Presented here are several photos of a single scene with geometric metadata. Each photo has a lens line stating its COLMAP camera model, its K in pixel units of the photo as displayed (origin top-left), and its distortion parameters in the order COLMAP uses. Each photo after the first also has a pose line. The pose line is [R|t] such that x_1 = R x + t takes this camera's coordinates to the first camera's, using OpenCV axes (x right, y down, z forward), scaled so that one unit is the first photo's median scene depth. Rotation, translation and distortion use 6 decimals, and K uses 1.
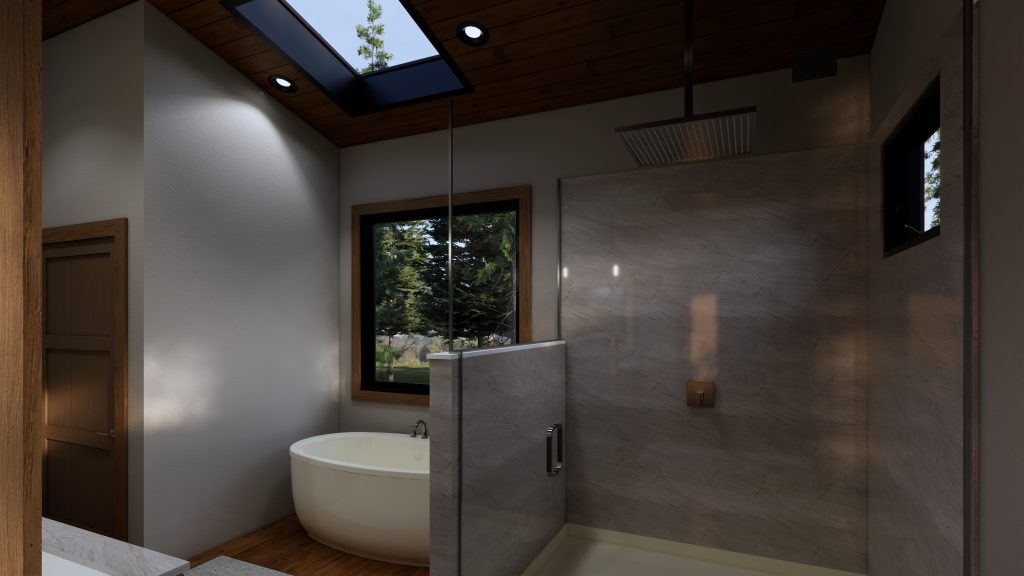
lens RADIAL K [[512.2, 0, 507.6], [0, 512.2, 317.4], [0, 0, 1]] dist [-0.001406, -0.000519]
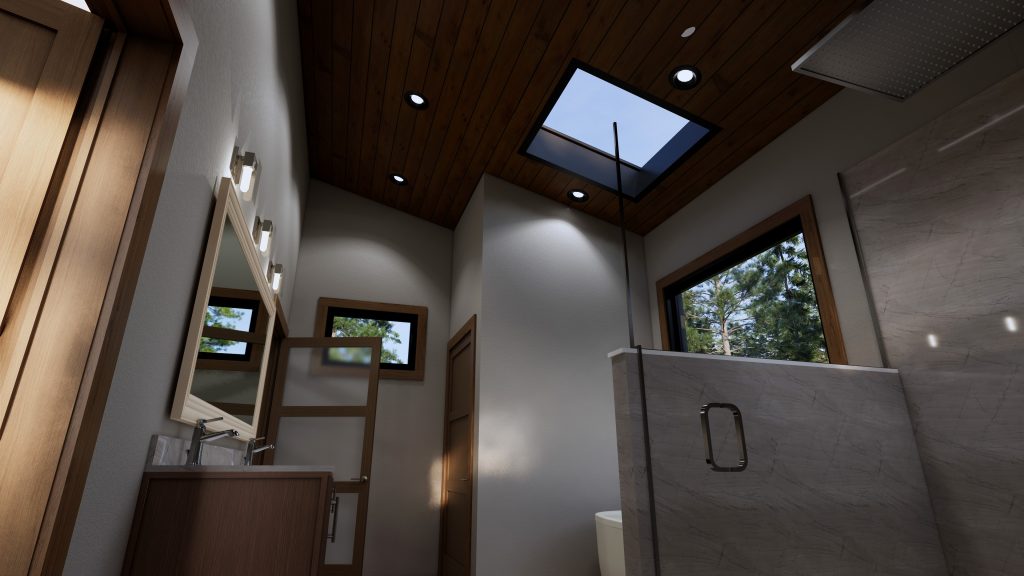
lens RADIAL K [[512.2, 0, 510.4], [0, 512.2, 287.2], [0, 0, 1]] dist [-0.001406, -0.000519]
pose [[0.681770, -0.243253, -0.689941, 0.263620], [-0.001231, 0.942717, -0.333591, 0.175535], [0.731566, 0.228281, 0.642416, 0.133163]]
